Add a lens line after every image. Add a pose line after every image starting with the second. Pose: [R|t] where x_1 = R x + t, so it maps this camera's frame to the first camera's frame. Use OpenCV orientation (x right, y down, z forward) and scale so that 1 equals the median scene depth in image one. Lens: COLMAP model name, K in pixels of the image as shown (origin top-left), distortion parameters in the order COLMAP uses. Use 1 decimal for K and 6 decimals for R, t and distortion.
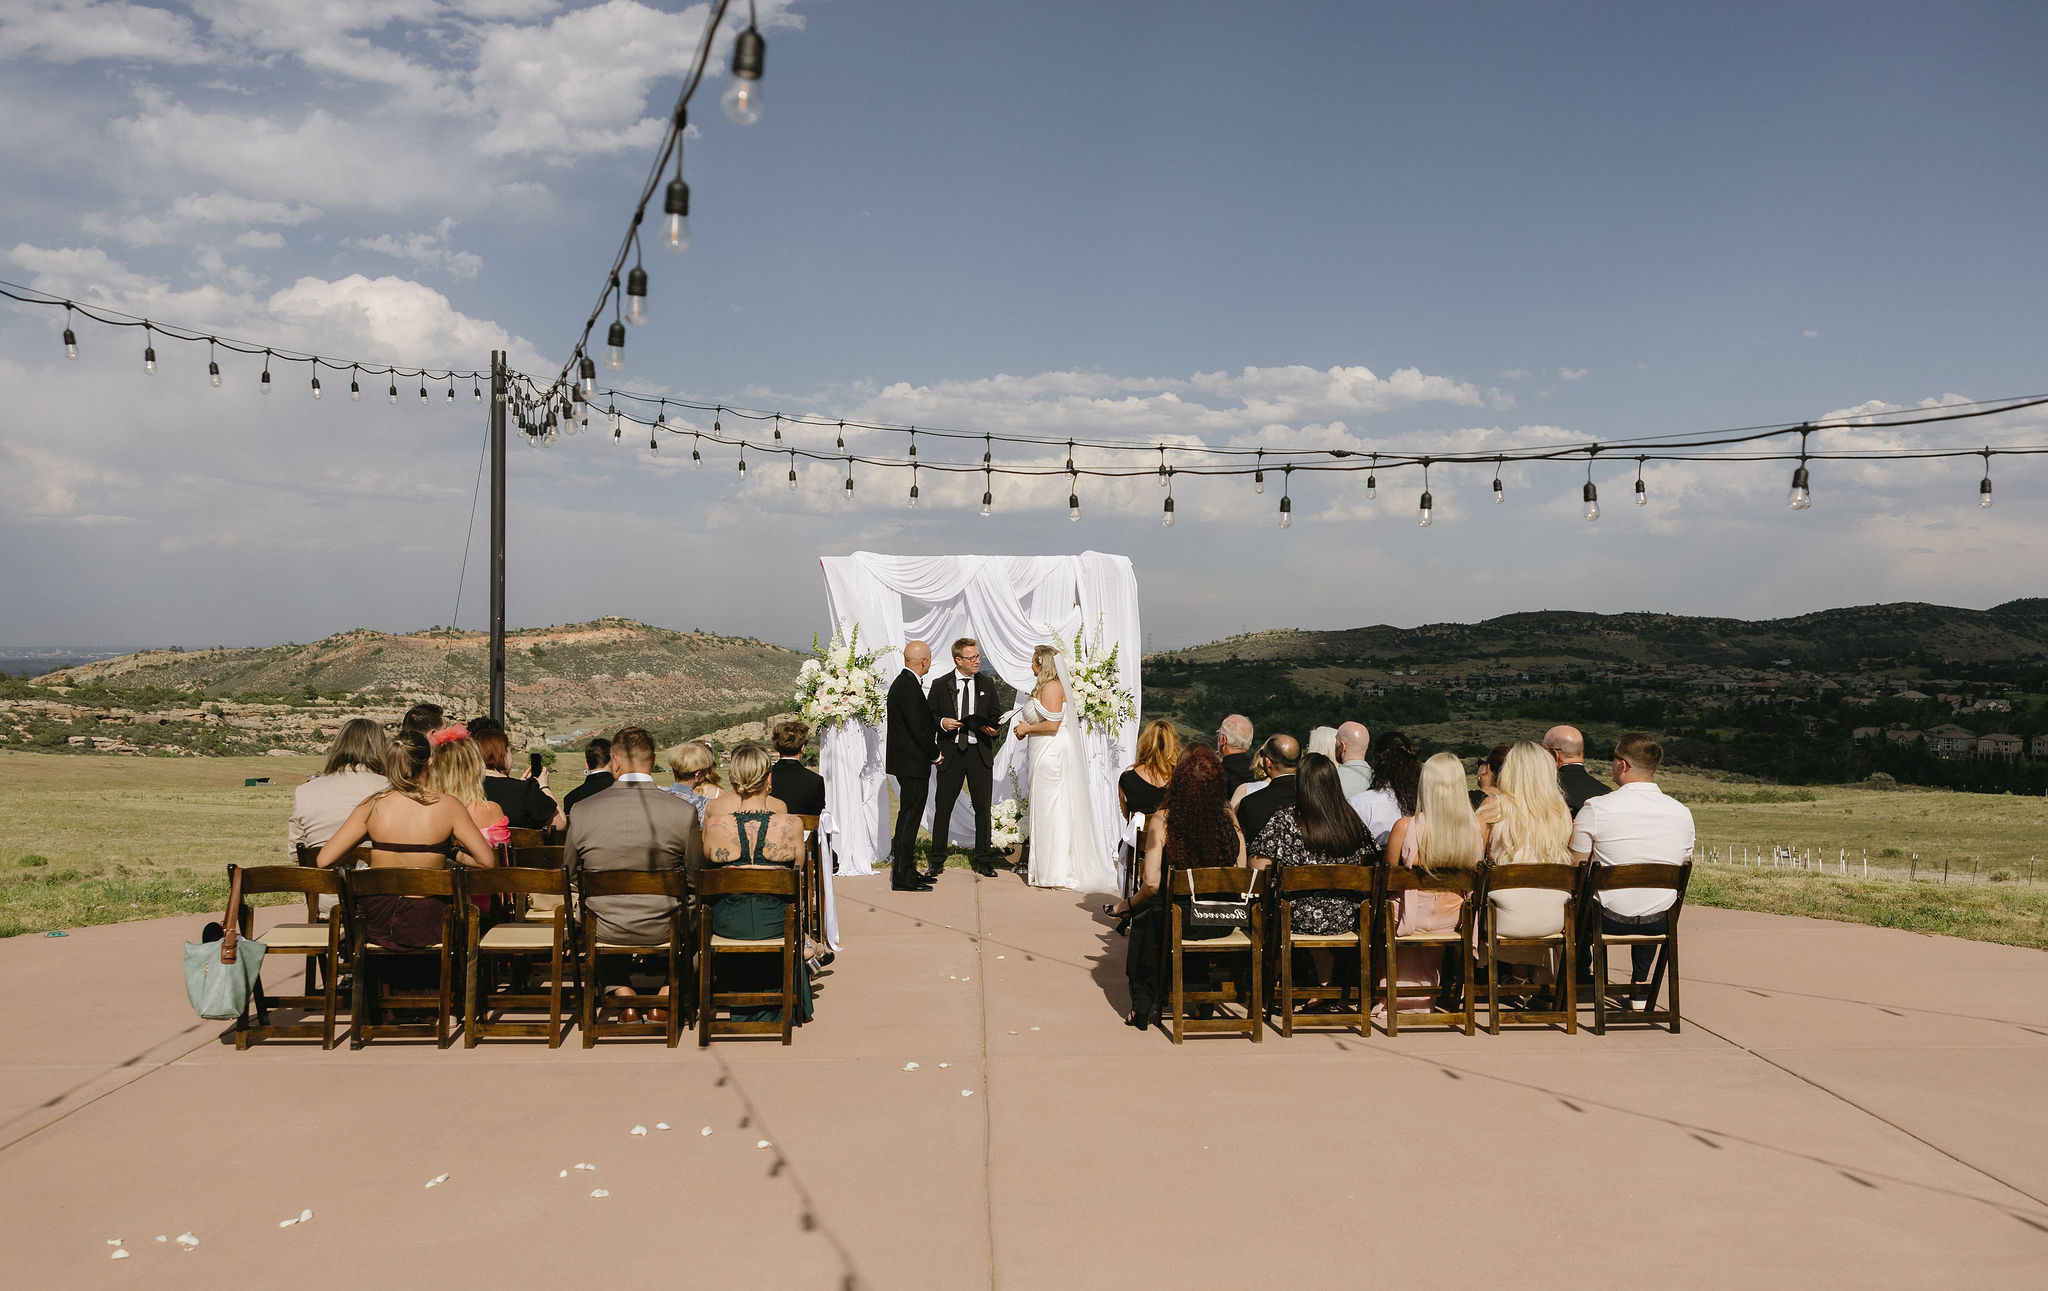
lens RADIAL K [[1816.4, 0, 1071.5], [0, 1816.4, 638.0], [0, 0, 1]] dist [0.011838, 0.026300]
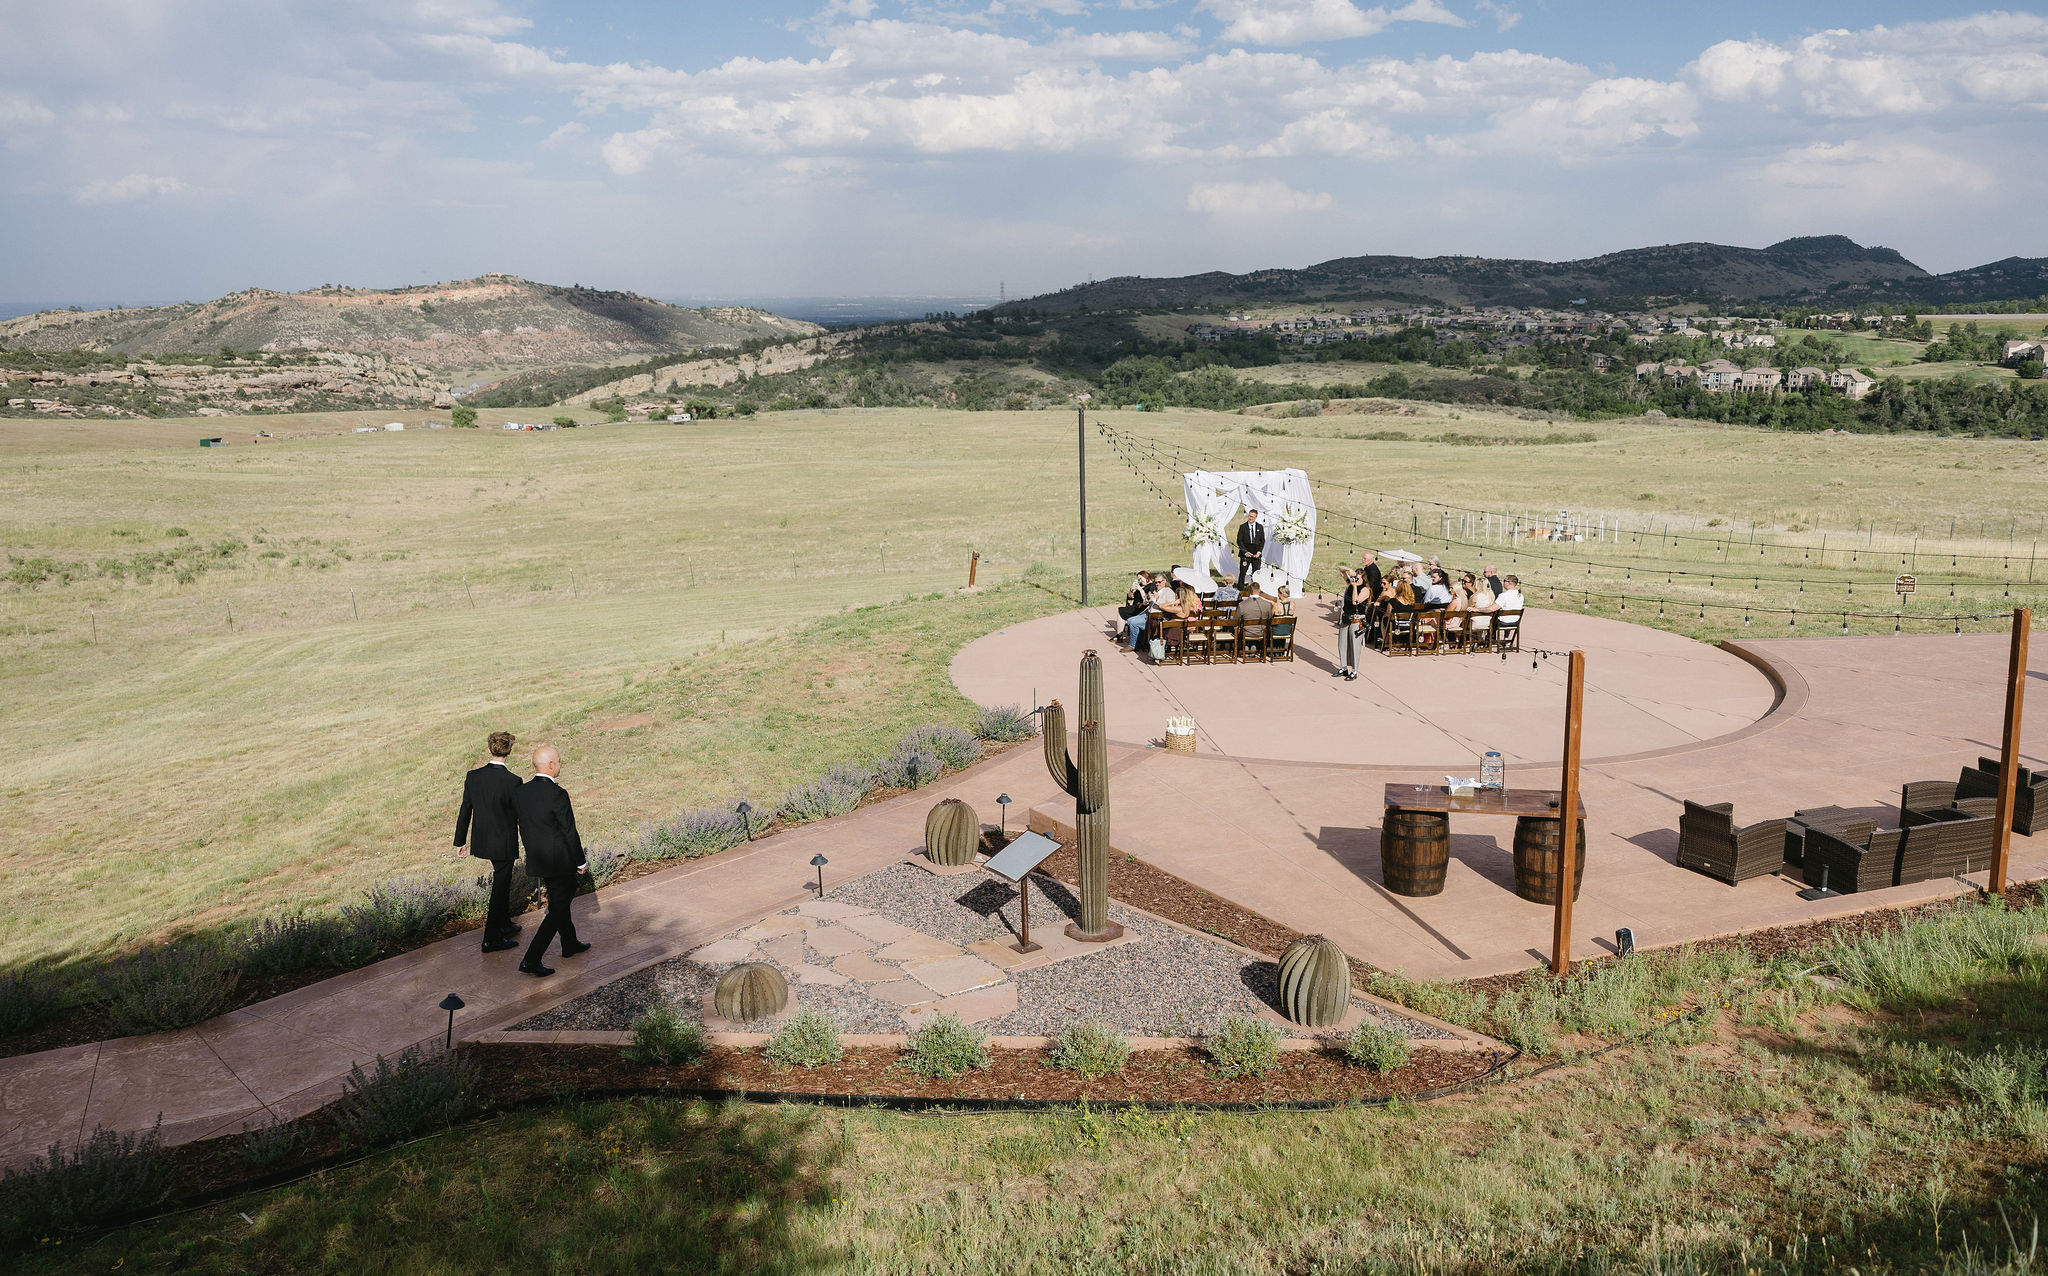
lens RADIAL K [[1654.3, 0, 997.9], [0, 1654.3, 644.5], [0, 0, 1]] dist [0.015790, 0.005397]
pose [[0.998989, -0.024479, 0.037700, -0.385728], [0.015936, 0.977105, 0.212160, -0.241015], [-0.042031, -0.211344, 0.976508, -1.018259]]
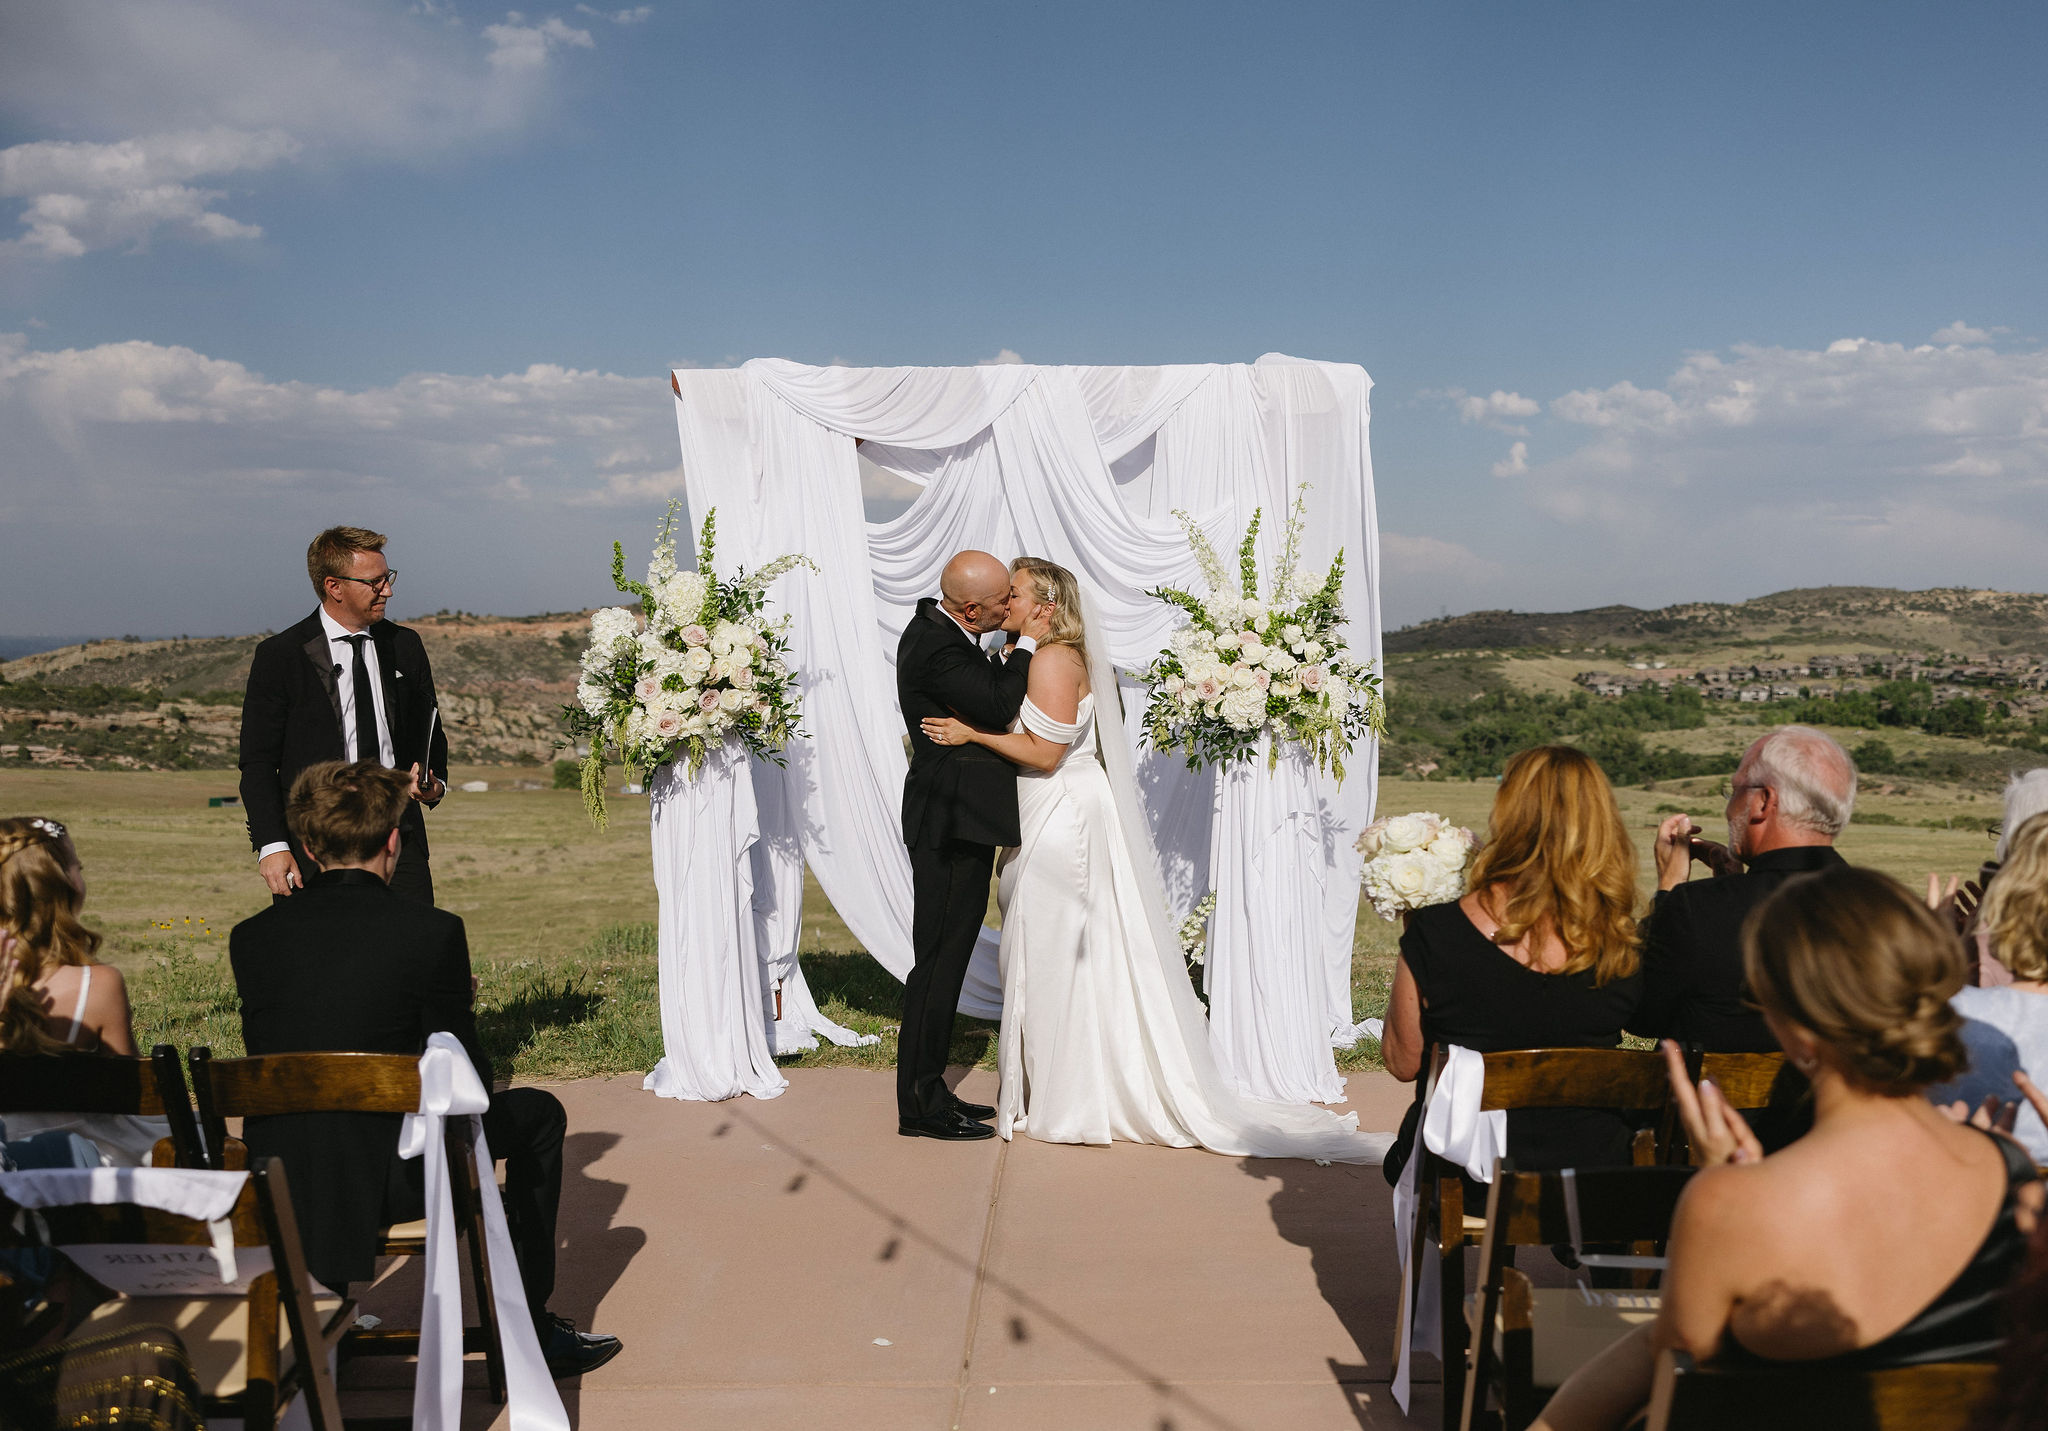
lens RADIAL K [[2256.4, 0, 1115.7], [0, 2256.4, 745.0], [0, 0, 1]] dist [0.046769, 0.000000]
pose [[0.998813, 0.000110, -0.048719, -0.001969], [0.002509, 0.998555, 0.053689, 0.019595], [0.048654, -0.053748, 0.997369, 0.495069]]
